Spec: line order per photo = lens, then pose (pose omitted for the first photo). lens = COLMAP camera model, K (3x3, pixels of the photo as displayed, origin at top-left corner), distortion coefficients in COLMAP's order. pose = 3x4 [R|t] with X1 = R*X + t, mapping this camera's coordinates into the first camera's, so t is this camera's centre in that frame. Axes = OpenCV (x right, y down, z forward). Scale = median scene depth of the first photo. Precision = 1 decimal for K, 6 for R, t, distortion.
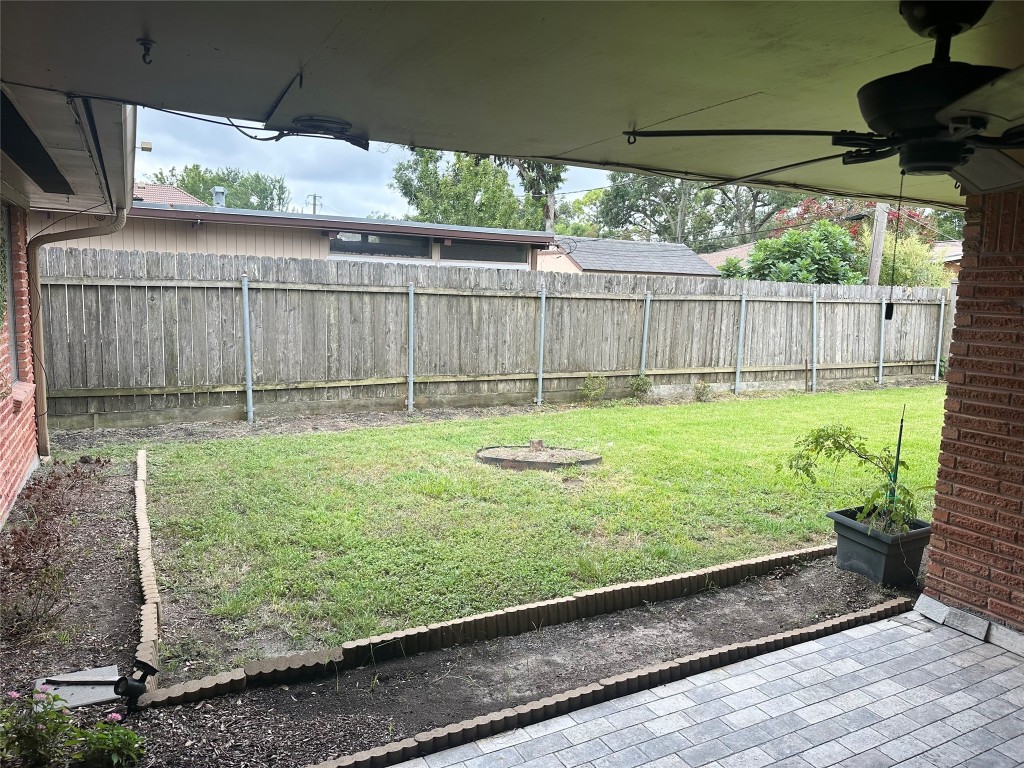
lens RADIAL K [[714.0, 0, 510.2], [0, 714.0, 383.2], [0, 0, 1]] dist [0.060814, -0.068617]
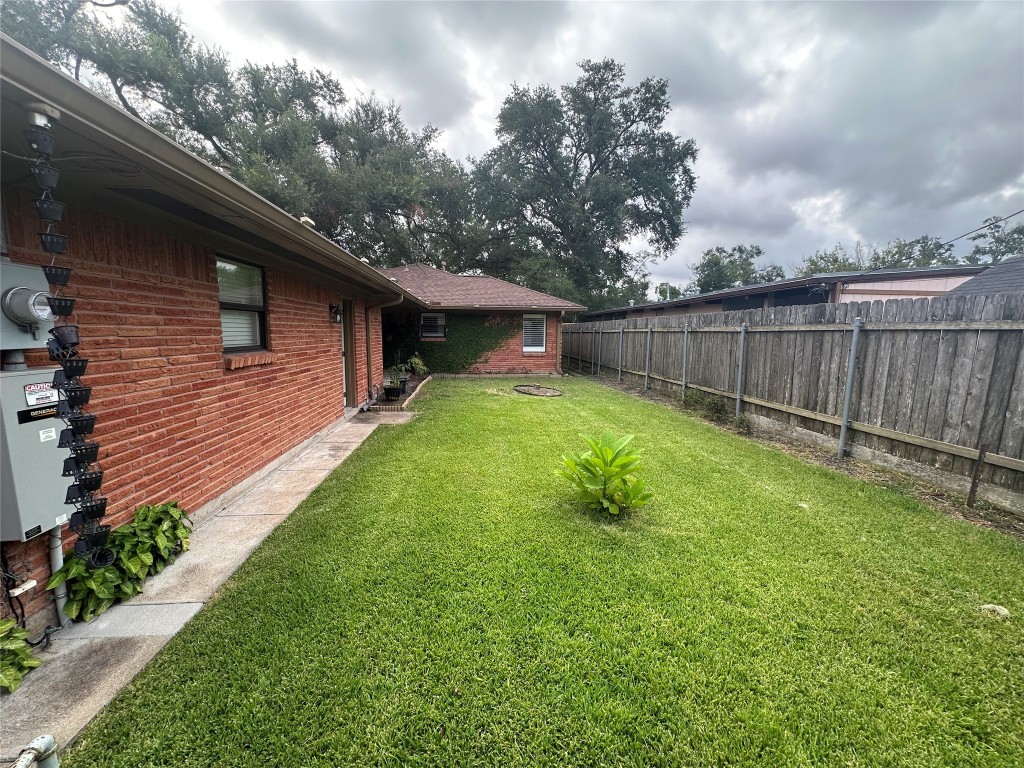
lens RADIAL K [[409.9, 0, 508.7], [0, 409.9, 388.9], [0, 0, 1]] dist [-0.000231, 0.000013]
pose [[-0.379348, 0.103694, -0.919425, 0.867400], [-0.124391, 0.978964, 0.161732, -0.083175], [0.916855, 0.175721, -0.358469, 0.865740]]
